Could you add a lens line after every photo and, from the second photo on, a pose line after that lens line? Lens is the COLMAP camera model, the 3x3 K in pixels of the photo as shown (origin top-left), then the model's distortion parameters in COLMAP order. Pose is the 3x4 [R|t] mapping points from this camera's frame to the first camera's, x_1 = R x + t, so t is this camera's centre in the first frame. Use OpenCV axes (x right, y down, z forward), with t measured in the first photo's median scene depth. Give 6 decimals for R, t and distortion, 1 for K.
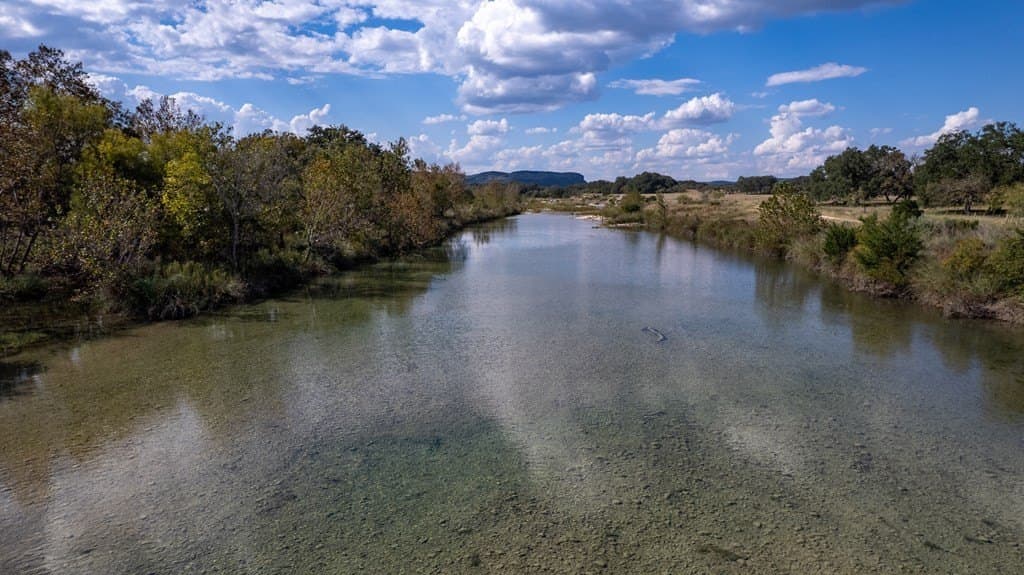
lens RADIAL K [[614.5, 0, 512.3], [0, 614.5, 281.1], [0, 0, 1]] dist [-0.035058, 0.016604]
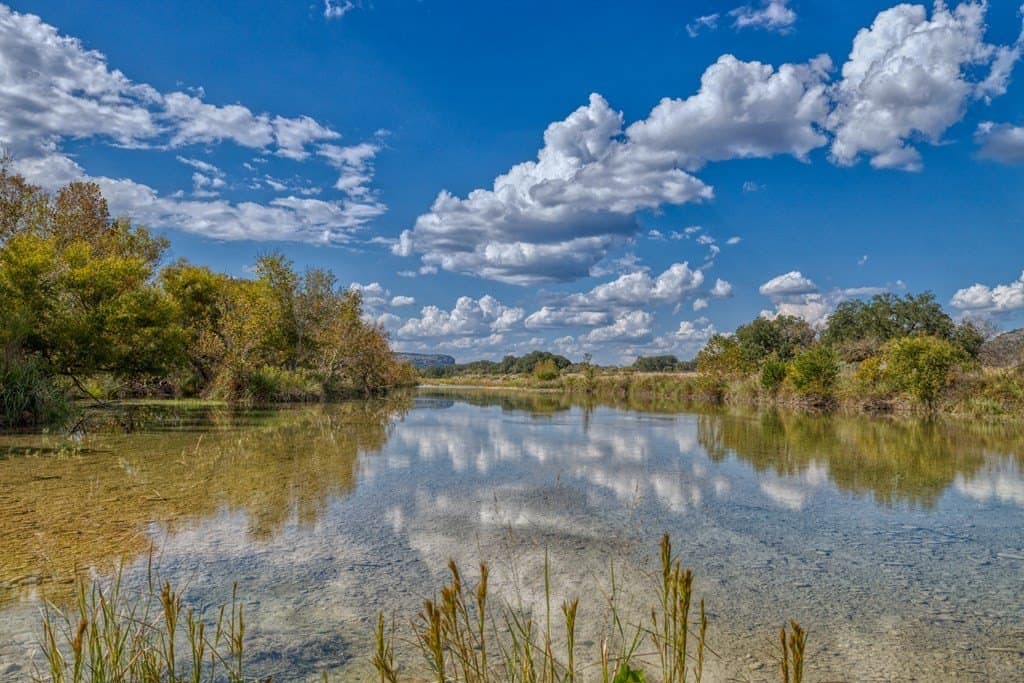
lens RADIAL K [[748.8, 0, 498.3], [0, 748.8, 338.6], [0, 0, 1]] dist [0.001540, -0.007551]
pose [[0.983366, 0.025634, 0.179818, -0.126652], [0.010470, 0.980345, -0.197011, 0.071568], [-0.181334, 0.195617, 0.963770, -0.164438]]
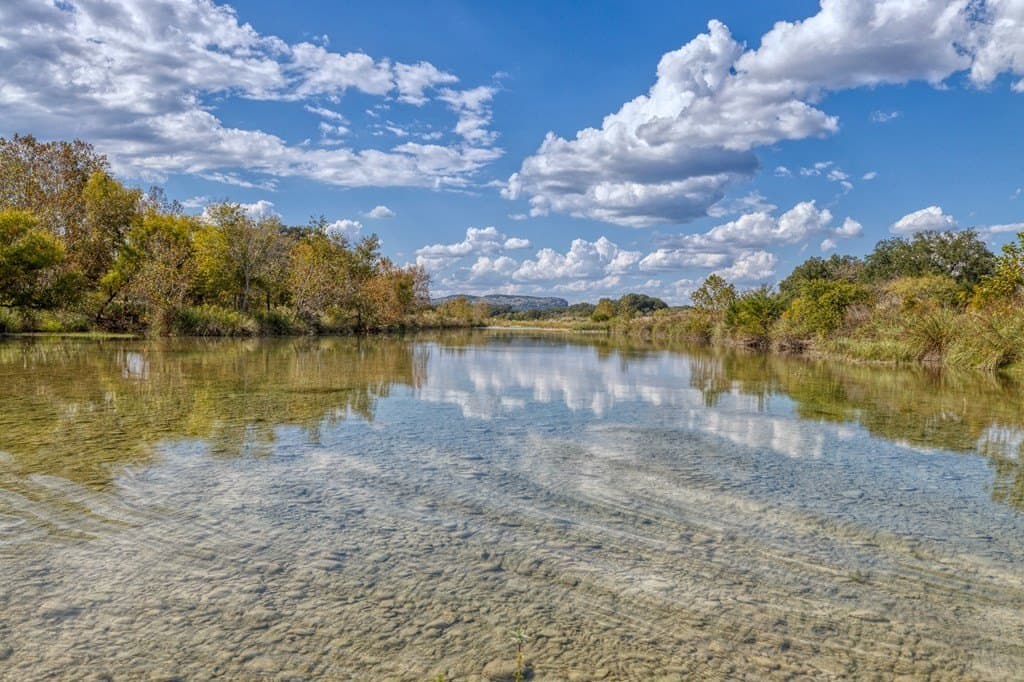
lens RADIAL K [[748.8, 0, 515.5], [0, 748.8, 331.6], [0, 0, 1]] dist [0.001540, -0.007551]
pose [[0.998958, 0.018259, 0.041824, 0.015574], [-0.012635, 0.991302, -0.130998, 0.079794], [-0.043852, 0.130333, 0.990500, -0.215151]]
